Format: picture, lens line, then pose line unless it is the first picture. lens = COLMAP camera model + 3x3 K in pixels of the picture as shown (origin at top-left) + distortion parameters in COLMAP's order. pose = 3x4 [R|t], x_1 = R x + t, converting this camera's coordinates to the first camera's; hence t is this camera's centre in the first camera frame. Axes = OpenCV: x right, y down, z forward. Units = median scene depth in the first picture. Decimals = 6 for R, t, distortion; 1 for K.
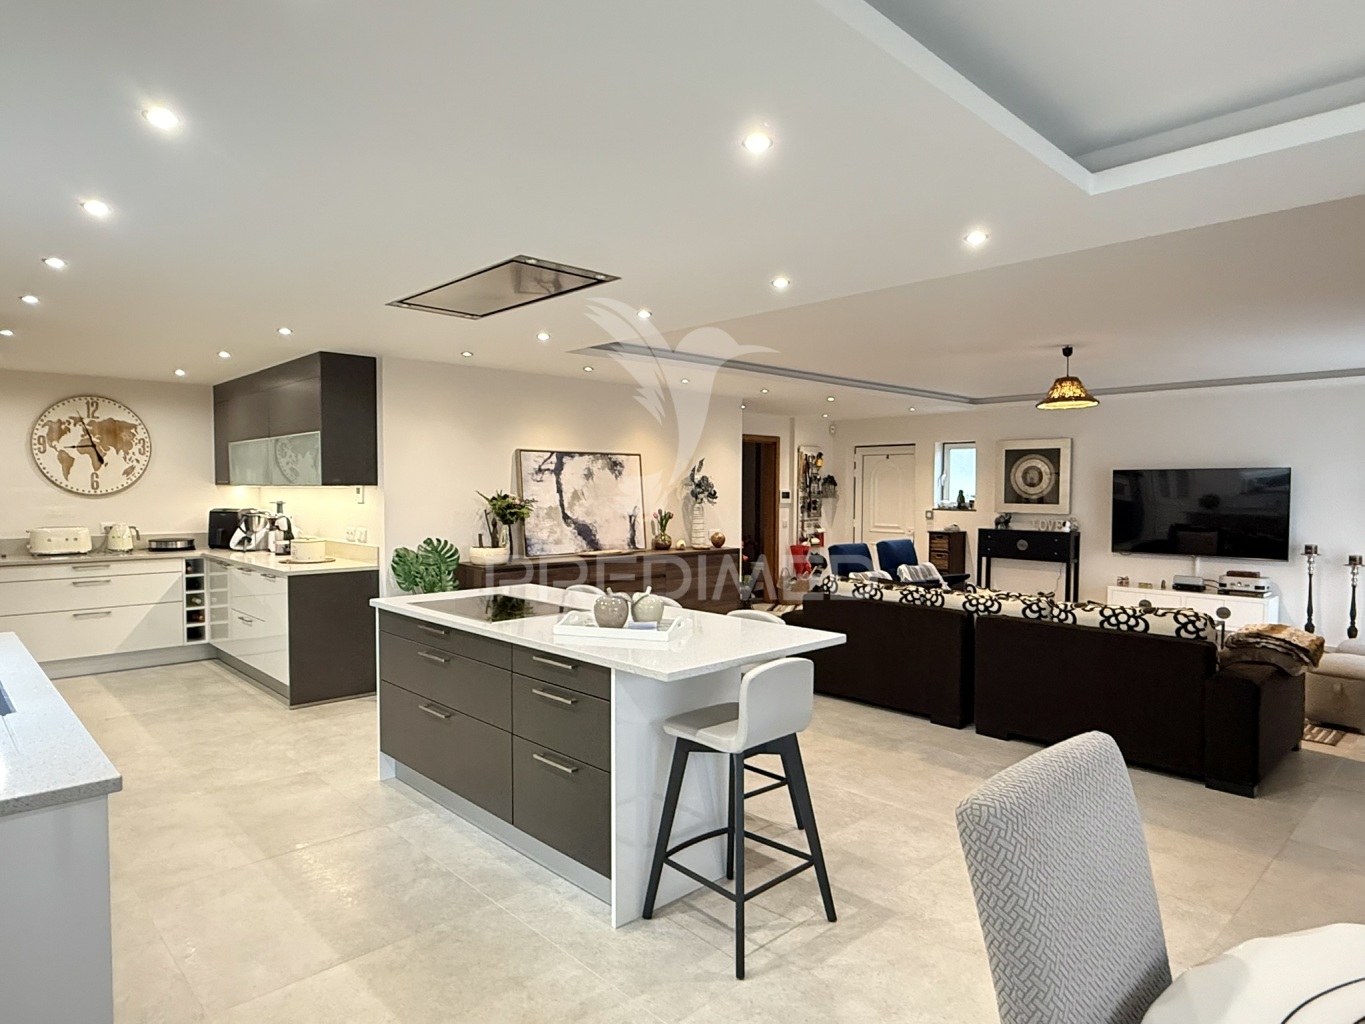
lens RADIAL K [[811.3, 0, 674.4], [0, 811.3, 521.0], [0, 0, 1]] dist [-0.003485, -0.000405]
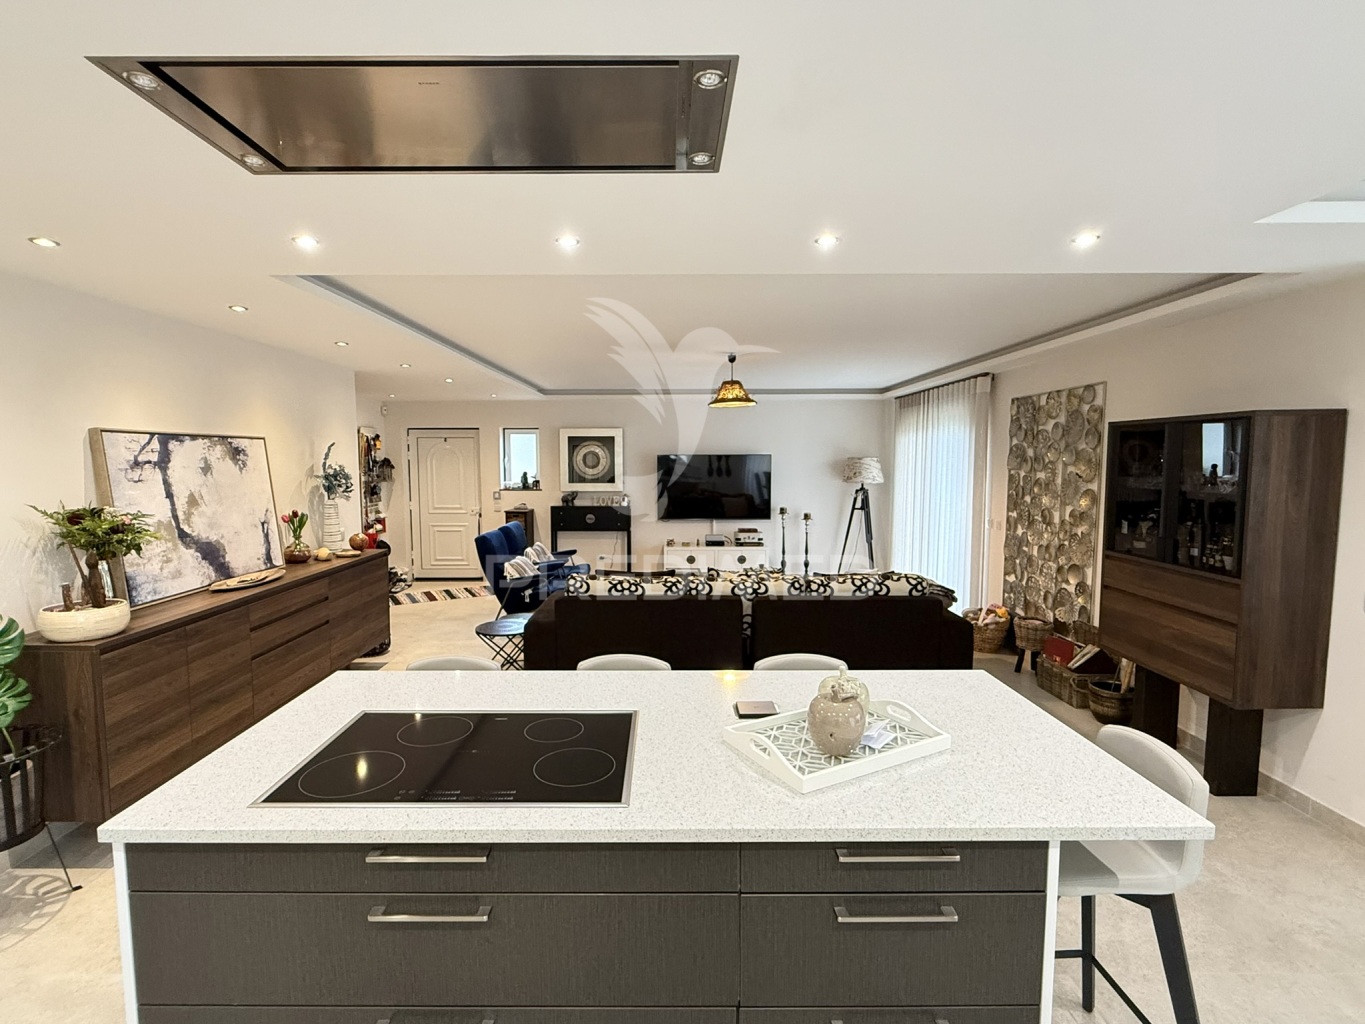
lens RADIAL K [[660.7, 0, 664.7], [0, 660.7, 514.2], [0, 0, 1]] dist [0.002129, 0.000203]
pose [[0.690518, -0.066450, 0.720256, -0.242741], [0.036035, 0.997695, 0.057499, -0.037110], [-0.722417, -0.013749, 0.691321, 0.350075]]
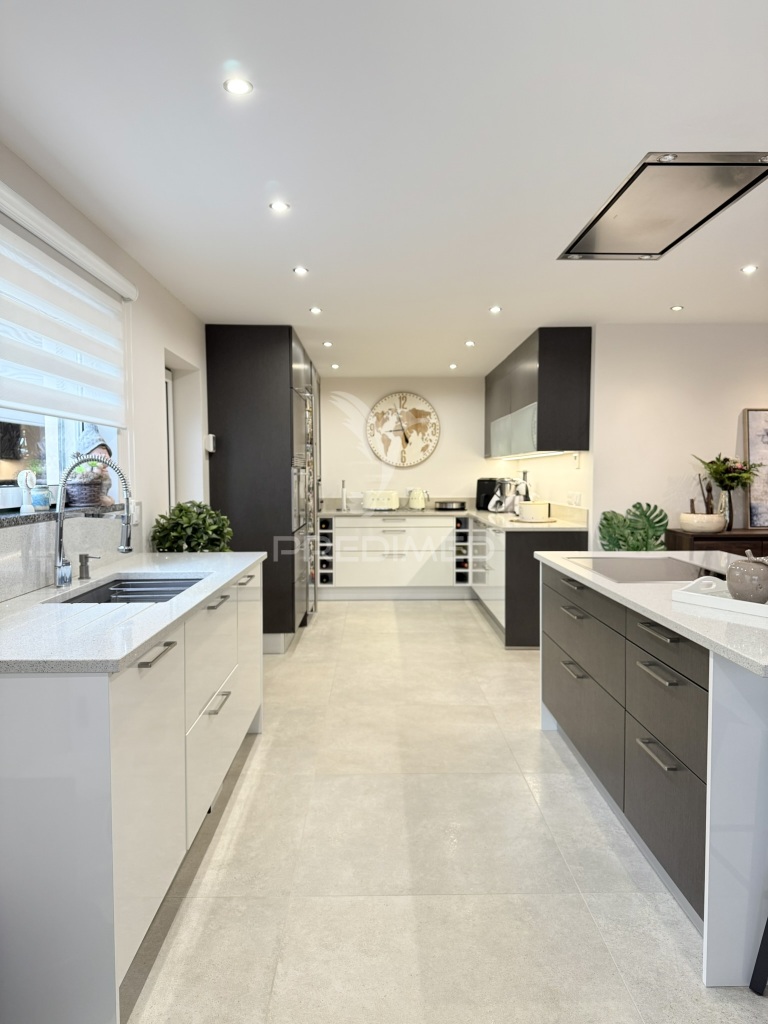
lens RADIAL K [[712.8, 0, 384.0], [0, 712.8, 512.0], [0, 0, 1]] dist [0.107907, -0.174228]
pose [[0.734093, 0.031126, -0.678335, 0.061592], [-0.022810, 0.999515, 0.021179, 0.018327], [0.678666, -0.000075, 0.734447, 0.117583]]
